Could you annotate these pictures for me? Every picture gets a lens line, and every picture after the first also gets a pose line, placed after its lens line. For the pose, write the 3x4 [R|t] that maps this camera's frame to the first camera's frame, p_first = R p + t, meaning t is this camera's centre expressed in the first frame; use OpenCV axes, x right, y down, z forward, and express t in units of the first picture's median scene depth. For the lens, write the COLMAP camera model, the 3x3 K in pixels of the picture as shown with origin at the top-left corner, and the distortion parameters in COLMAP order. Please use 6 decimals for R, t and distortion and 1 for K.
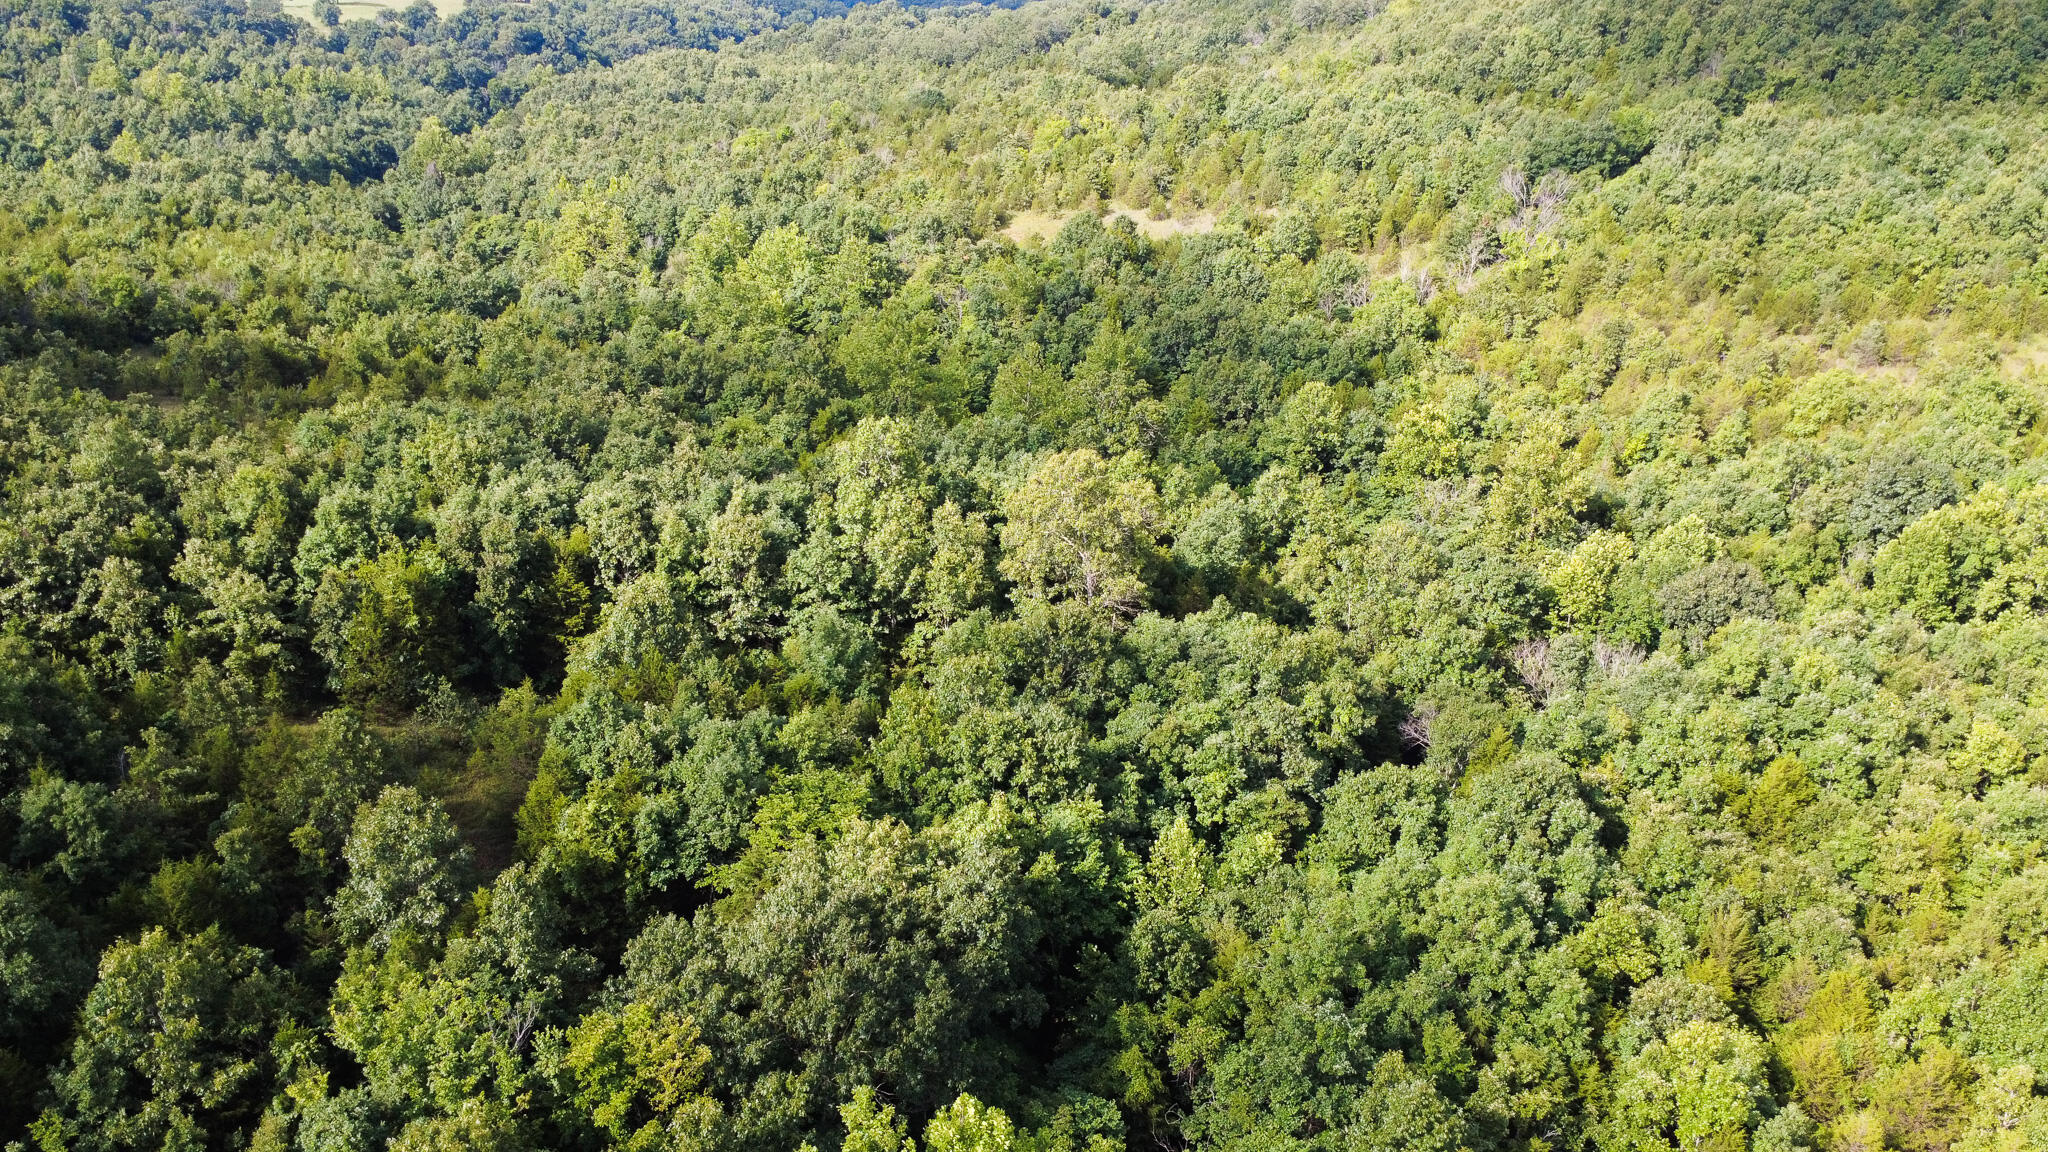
lens RADIAL K [[1531.1, 0, 1027.1], [0, 1531.1, 582.8], [0, 0, 1]] dist [0.002689, -0.002938]
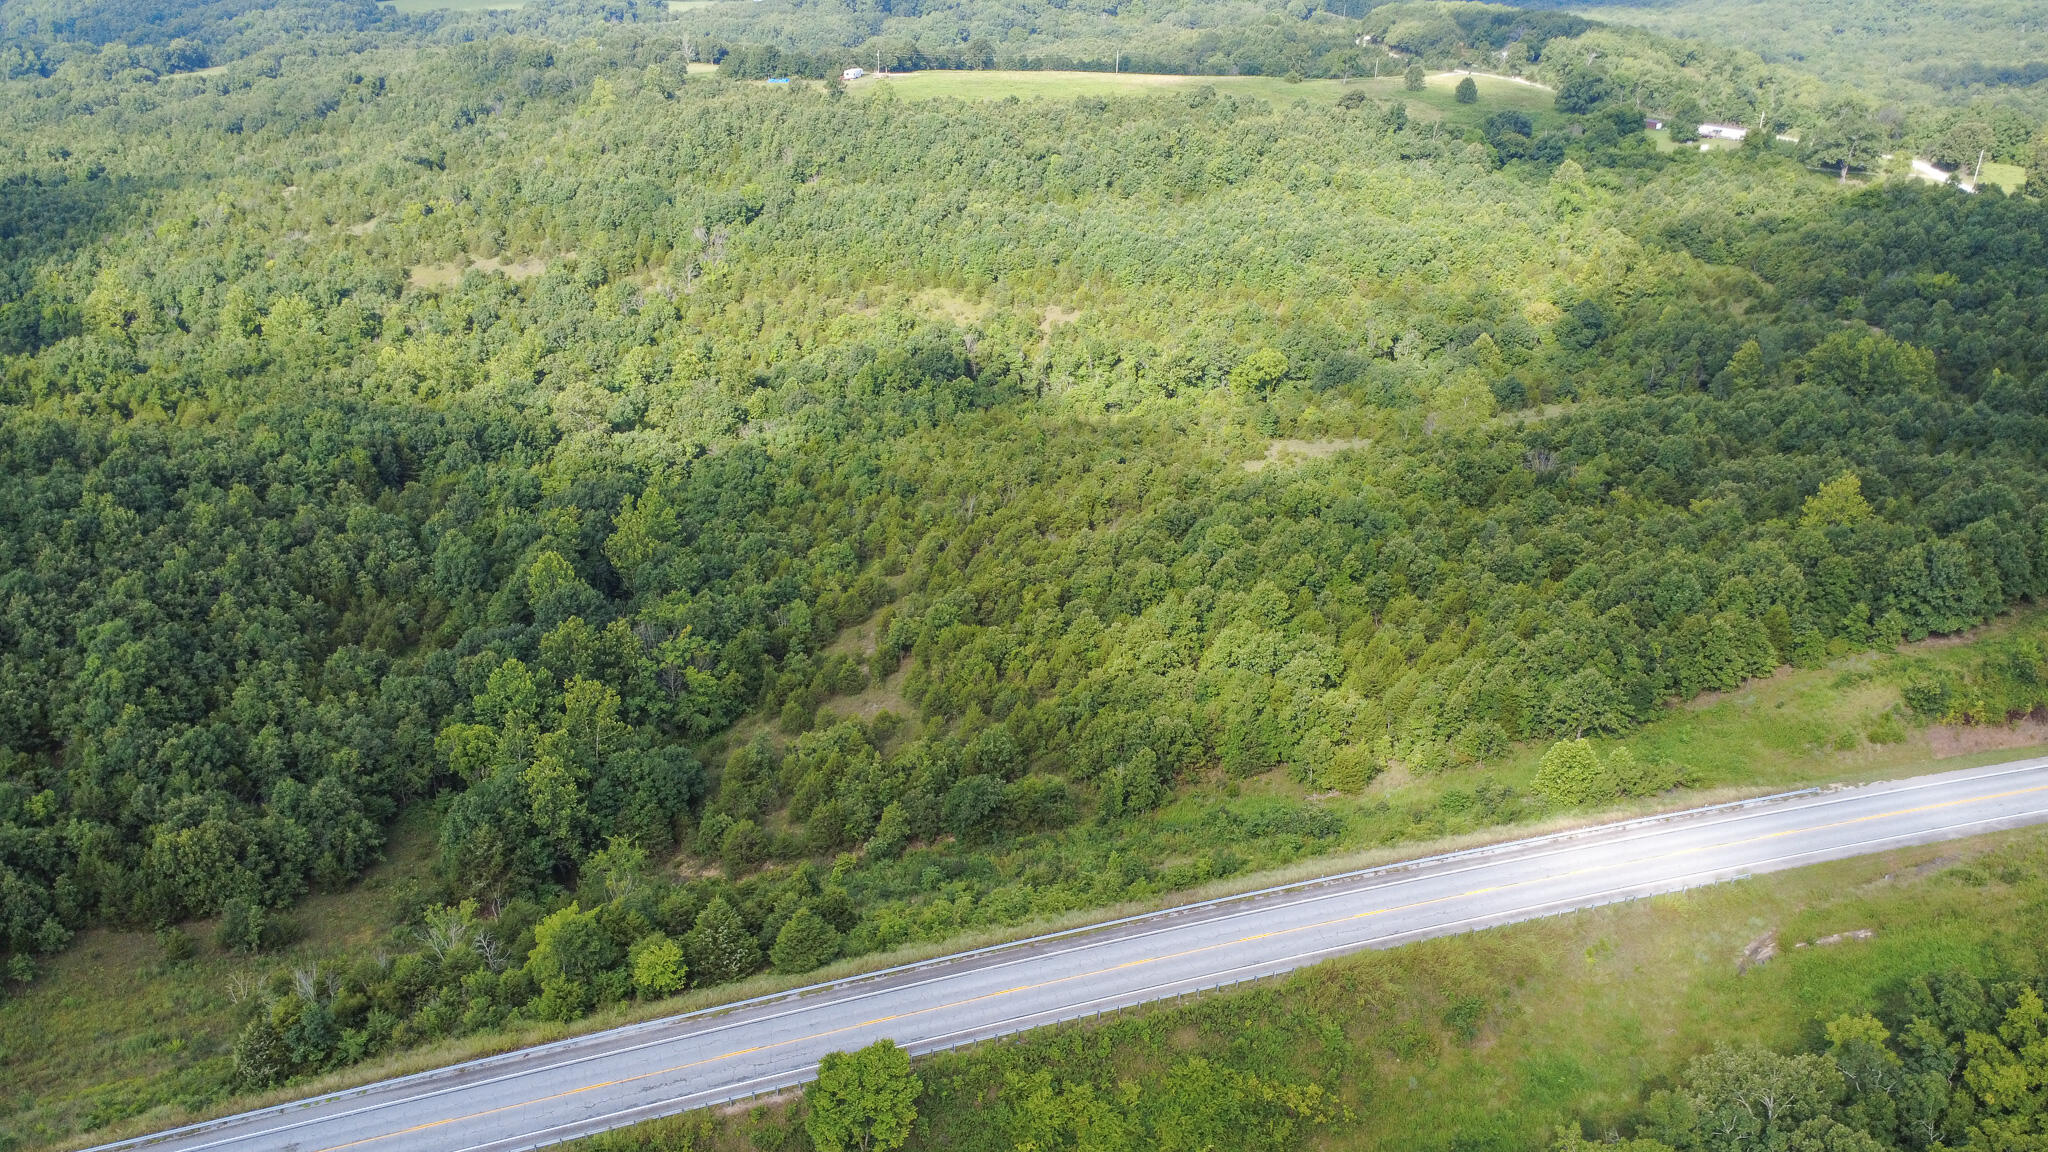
lens RADIAL K [[1531.1, 0, 1023.3], [0, 1531.1, 575.2], [0, 0, 1]] dist [0.002689, -0.002938]
pose [[0.871812, -0.198086, 0.448002, -0.360225], [0.184707, 0.980013, 0.073876, 0.126939], [-0.453682, 0.018343, 0.890975, -1.163054]]
